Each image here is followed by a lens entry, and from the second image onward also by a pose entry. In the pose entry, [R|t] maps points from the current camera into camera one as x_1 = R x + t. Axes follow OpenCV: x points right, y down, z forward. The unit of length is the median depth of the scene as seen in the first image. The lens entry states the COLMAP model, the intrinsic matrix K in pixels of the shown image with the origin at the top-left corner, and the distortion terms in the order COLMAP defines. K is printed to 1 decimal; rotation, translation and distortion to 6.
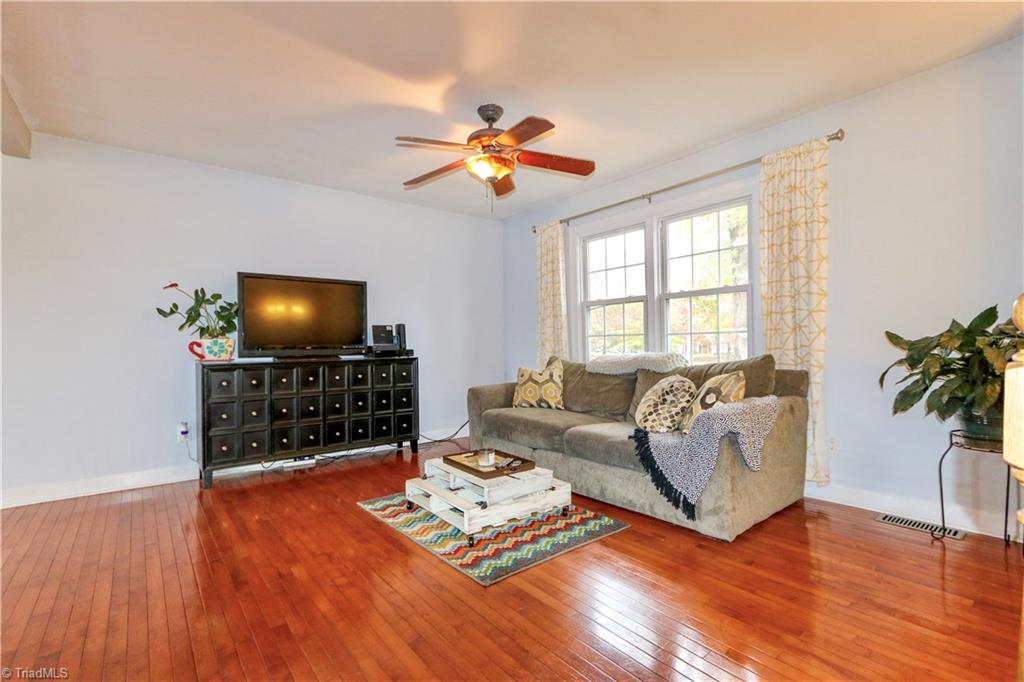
lens RADIAL K [[471.3, 0, 506.6], [0, 471.3, 345.7], [0, 0, 1]] dist [0.005736, 0.000488]
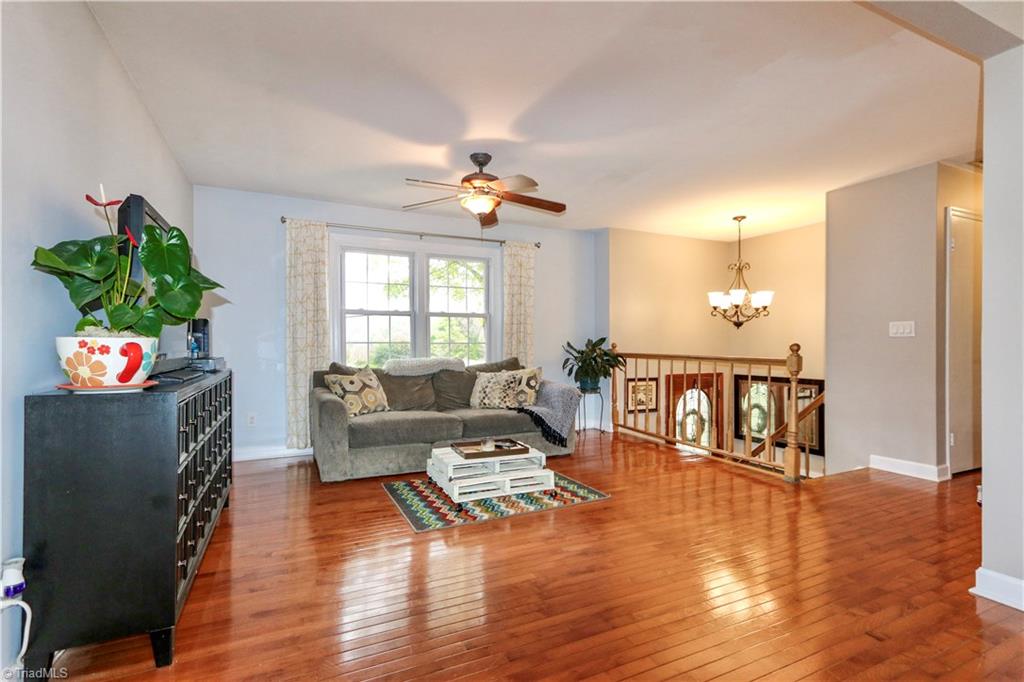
lens RADIAL K [[468.3, 0, 499.2], [0, 468.3, 345.9], [0, 0, 1]] dist [0.001255, -0.000157]
pose [[0.237025, 0.011211, 0.971439, -0.891403], [-0.003071, 0.999937, -0.010791, -0.002554], [-0.971499, -0.000425, 0.237045, 0.505787]]
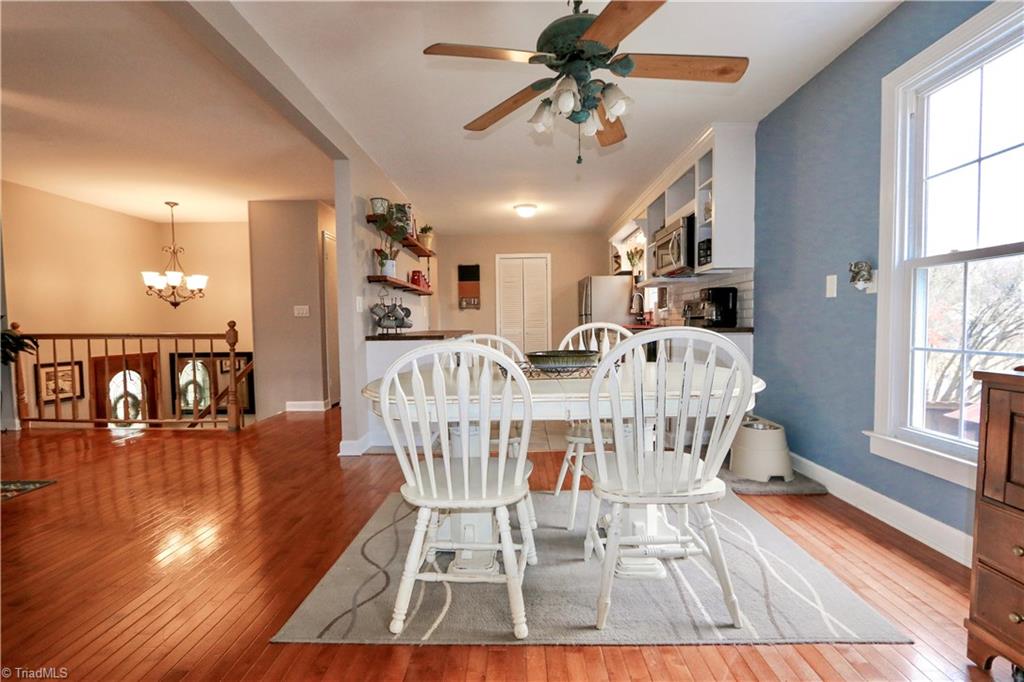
lens RADIAL K [[468.3, 0, 499.2], [0, 468.3, 345.9], [0, 0, 1]] dist [0.001255, -0.000157]
pose [[-0.762601, -0.007370, 0.646827, -1.128689], [0.023538, 0.998957, 0.039133, 0.014774], [-0.646441, 0.045068, -0.761632, 0.626019]]
